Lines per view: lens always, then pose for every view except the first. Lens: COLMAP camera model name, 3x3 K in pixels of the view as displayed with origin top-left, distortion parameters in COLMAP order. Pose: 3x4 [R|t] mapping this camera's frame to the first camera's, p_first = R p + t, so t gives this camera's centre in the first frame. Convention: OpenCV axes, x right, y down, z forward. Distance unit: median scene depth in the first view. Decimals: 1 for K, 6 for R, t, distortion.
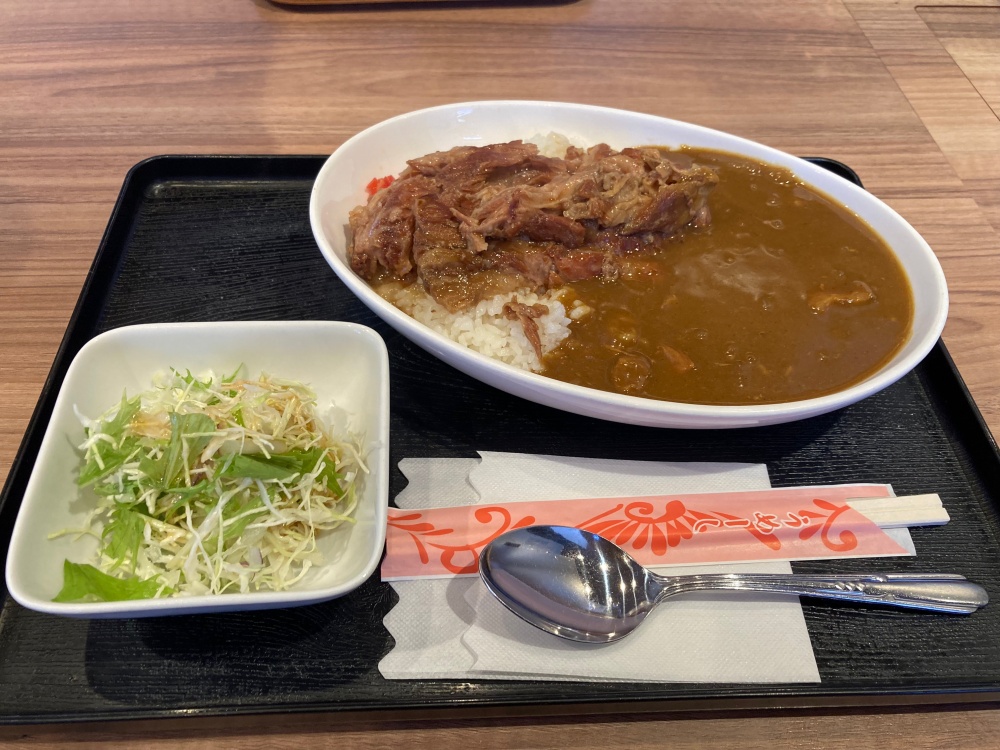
lens RADIAL K [[812.7, 0, 500.0], [0, 812.7, 375.0], [0, 0, 1]] dist [0.023164, -0.025743]
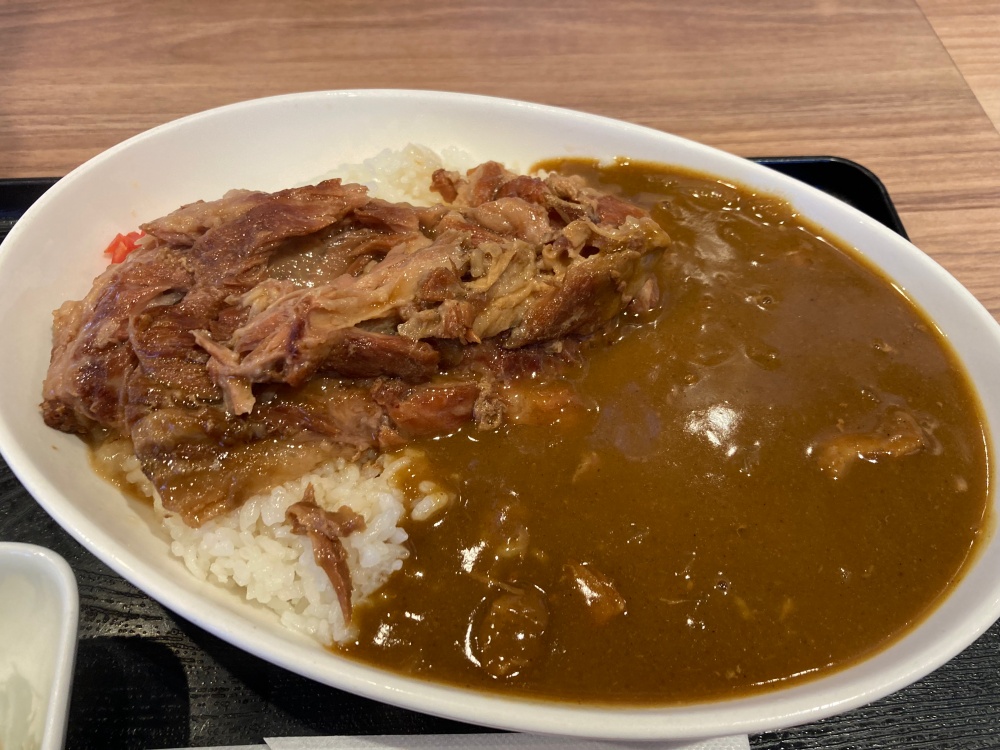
lens RADIAL K [[812.7, 0, 500.0], [0, 812.7, 375.0], [0, 0, 1]] dist [0.023164, -0.025743]
pose [[0.999253, -0.032052, 0.021600, 0.096616], [0.029490, 0.993495, 0.109991, -0.160496], [-0.024985, -0.109272, 0.993698, 0.302620]]
